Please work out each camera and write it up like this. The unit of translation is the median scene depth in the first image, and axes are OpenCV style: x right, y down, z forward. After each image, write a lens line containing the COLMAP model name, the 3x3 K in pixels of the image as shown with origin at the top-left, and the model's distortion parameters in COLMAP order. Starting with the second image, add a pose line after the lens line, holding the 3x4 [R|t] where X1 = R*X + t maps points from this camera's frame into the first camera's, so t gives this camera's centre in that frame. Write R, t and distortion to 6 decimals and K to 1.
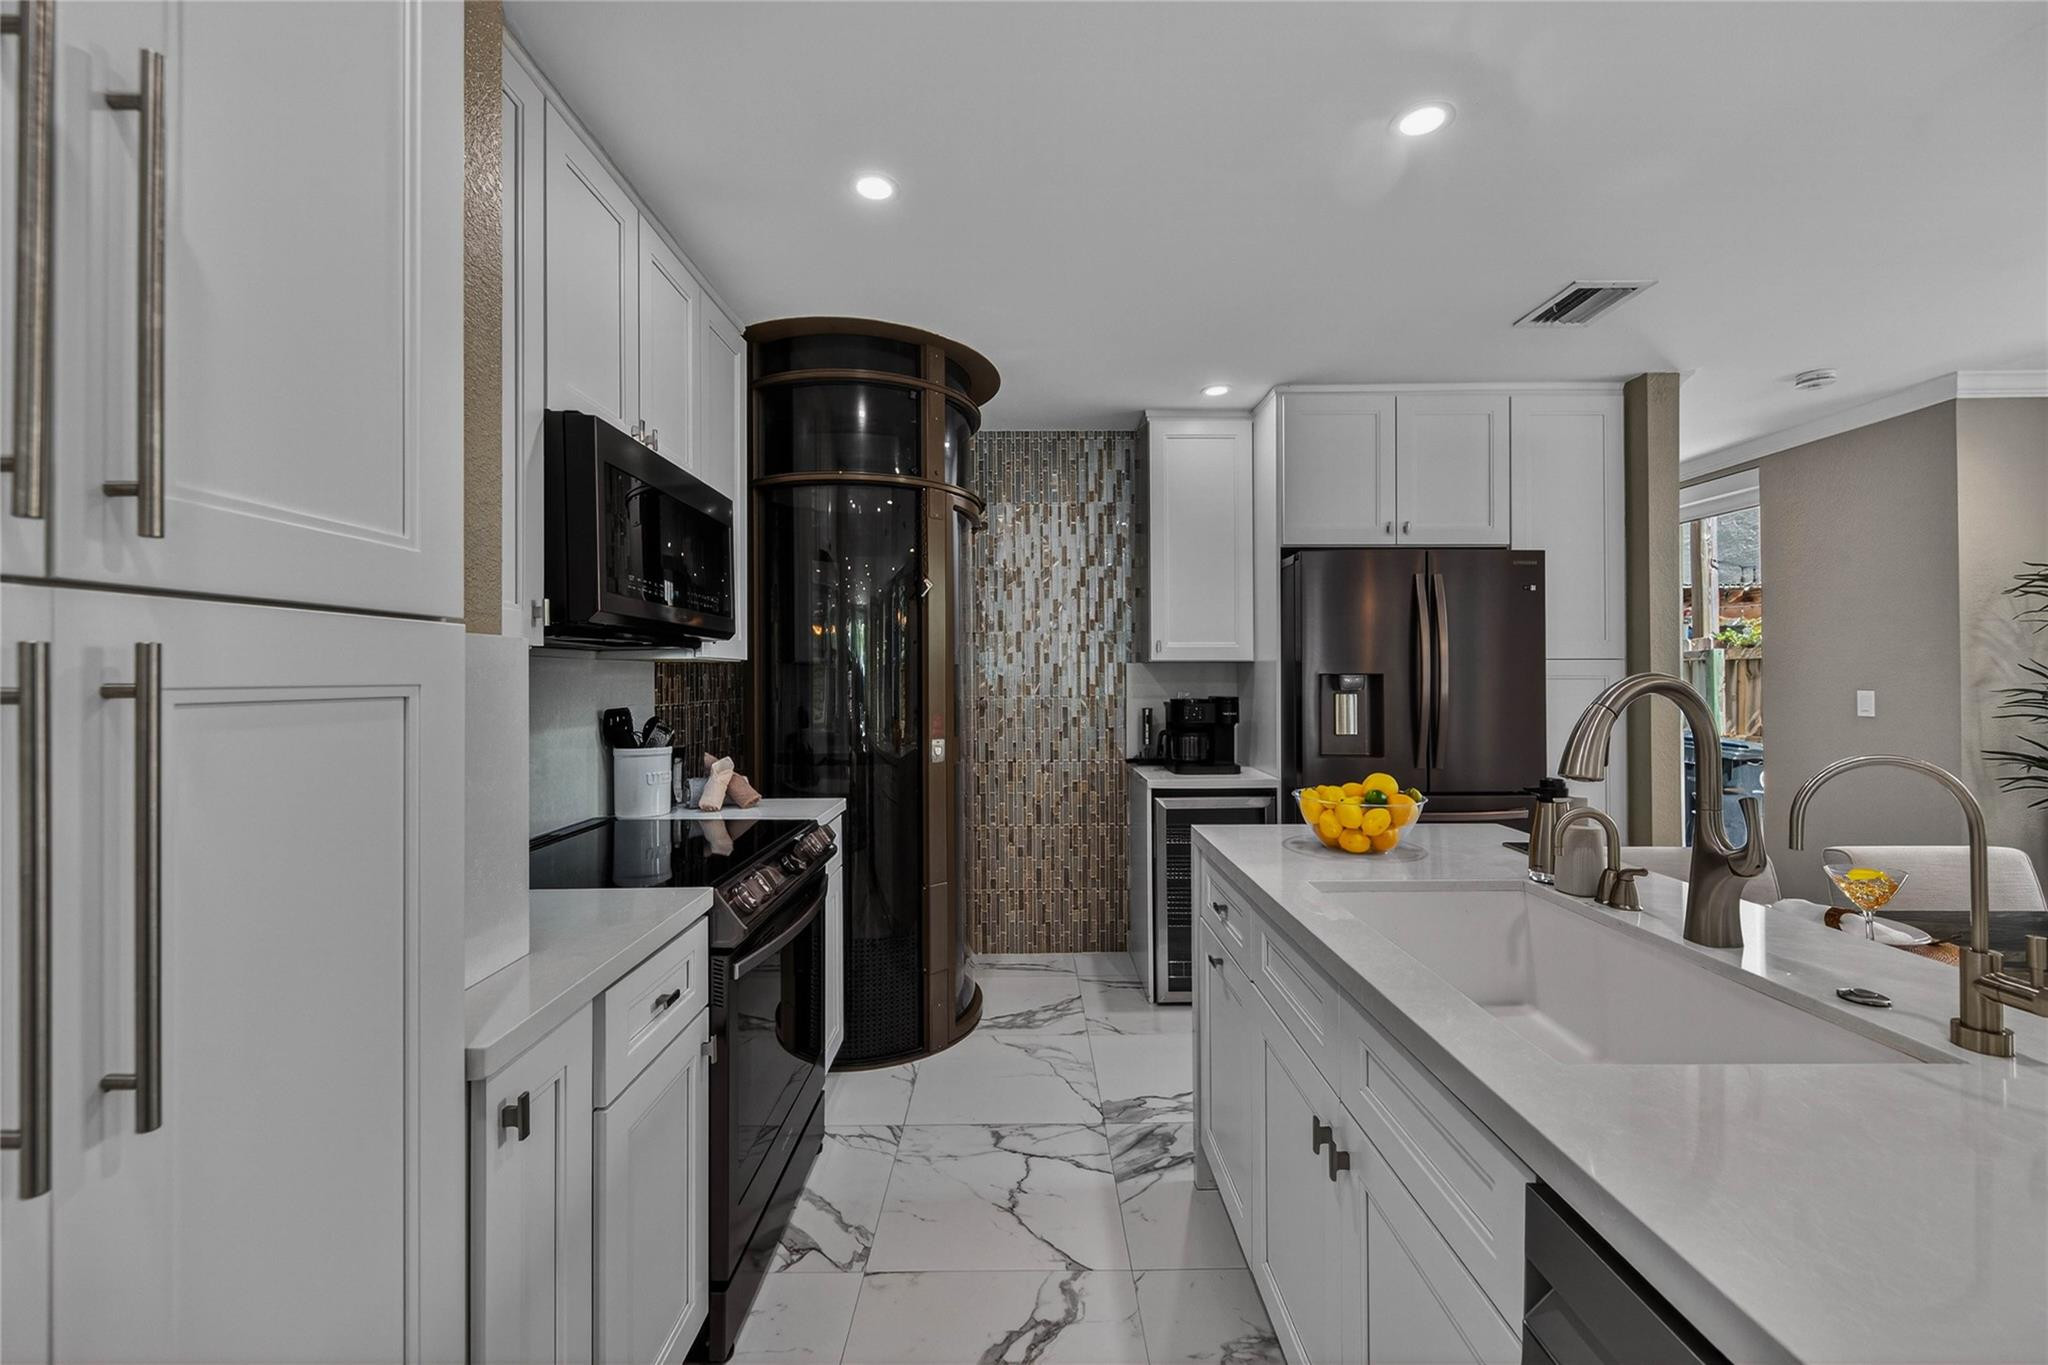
lens RADIAL K [[816.9, 0, 1027.1], [0, 816.9, 673.4], [0, 0, 1]] dist [0.004521, -0.000750]
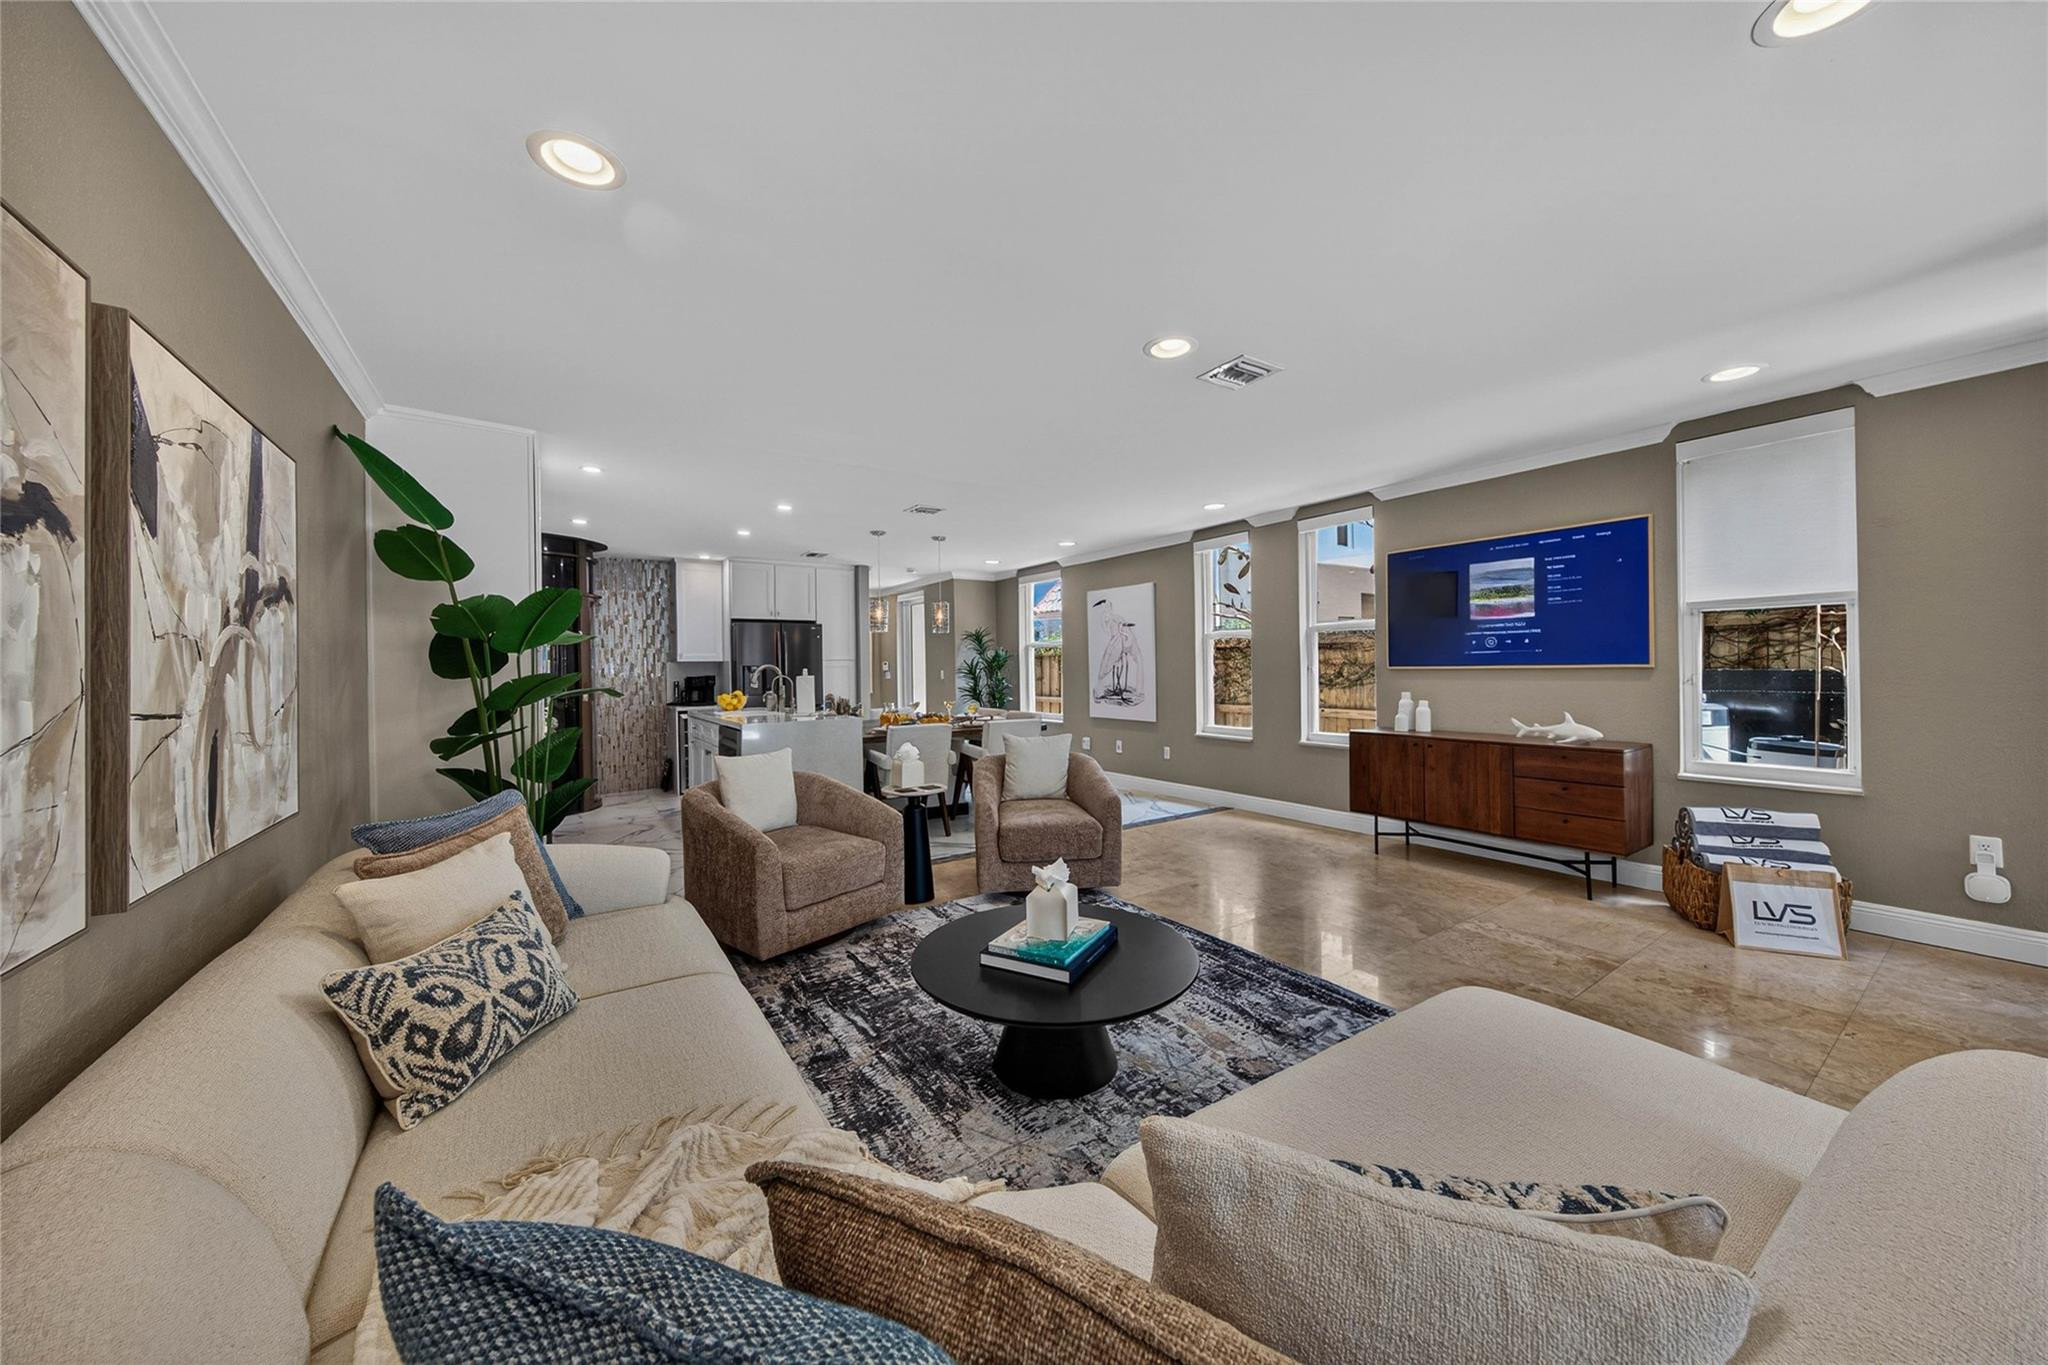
lens RADIAL K [[707.4, 0, 1031.8], [0, 707.4, 670.3], [0, 0, 1]] dist [0.004219, -0.000962]
pose [[0.828767, -0.010780, 0.559490, -0.207367], [0.009755, 0.999941, 0.004816, 0.015312], [-0.559509, 0.001467, 0.828823, -1.796782]]
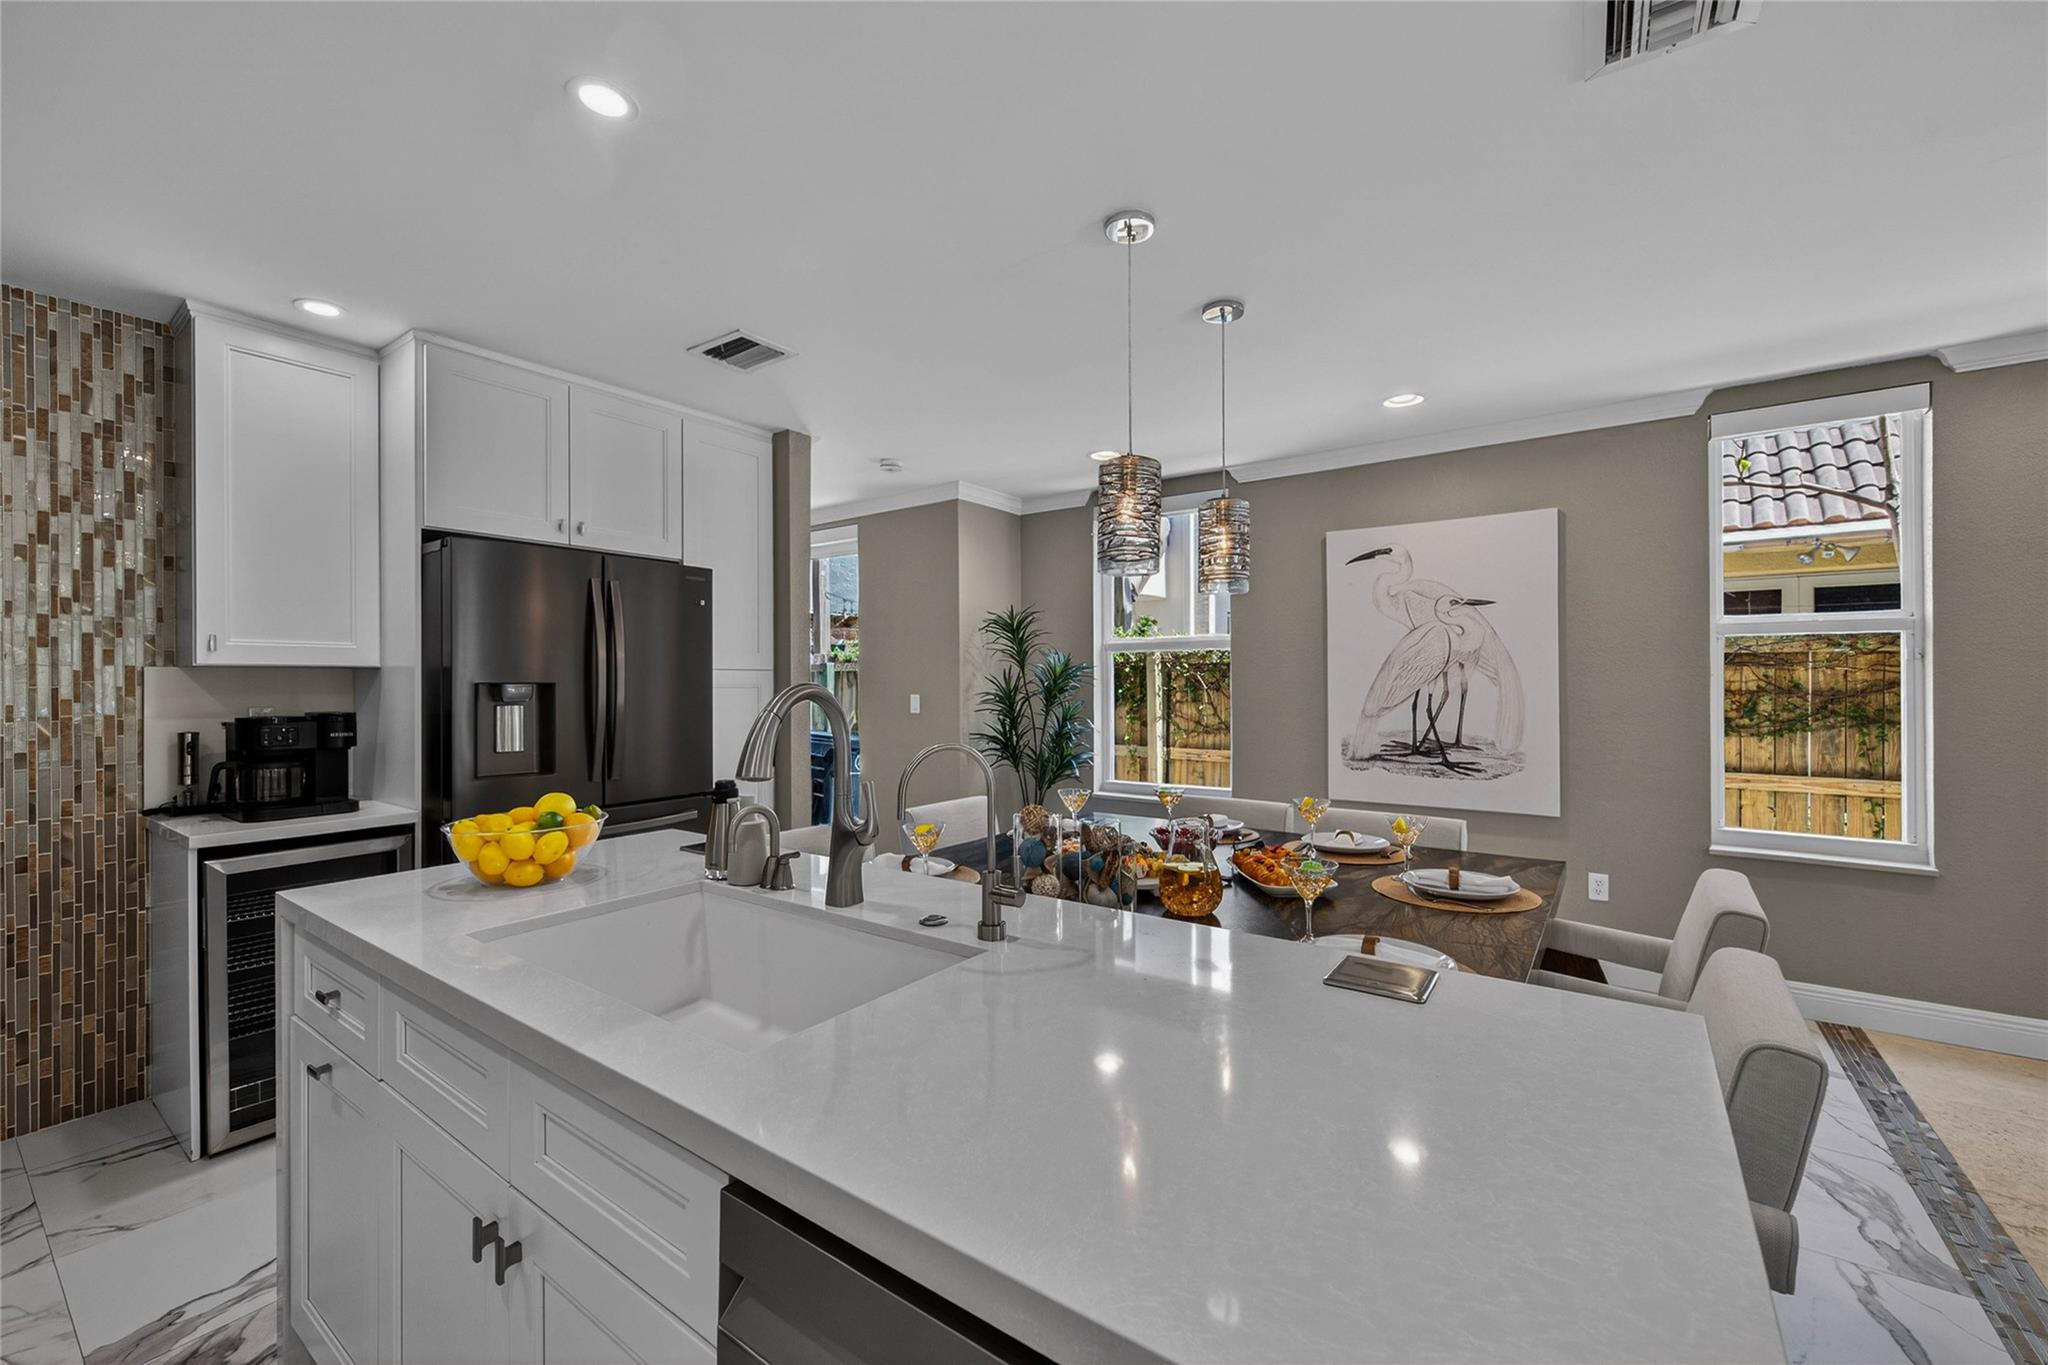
lens RADIAL K [[816.9, 0, 1029.0], [0, 816.9, 680.4], [0, 0, 1]] dist [0.004521, -0.000750]
pose [[0.586527, 0.002672, 0.809925, 0.003353], [-0.001302, 0.999996, -0.002356, -0.001052], [-0.809929, 0.000328, 0.586528, 0.029405]]
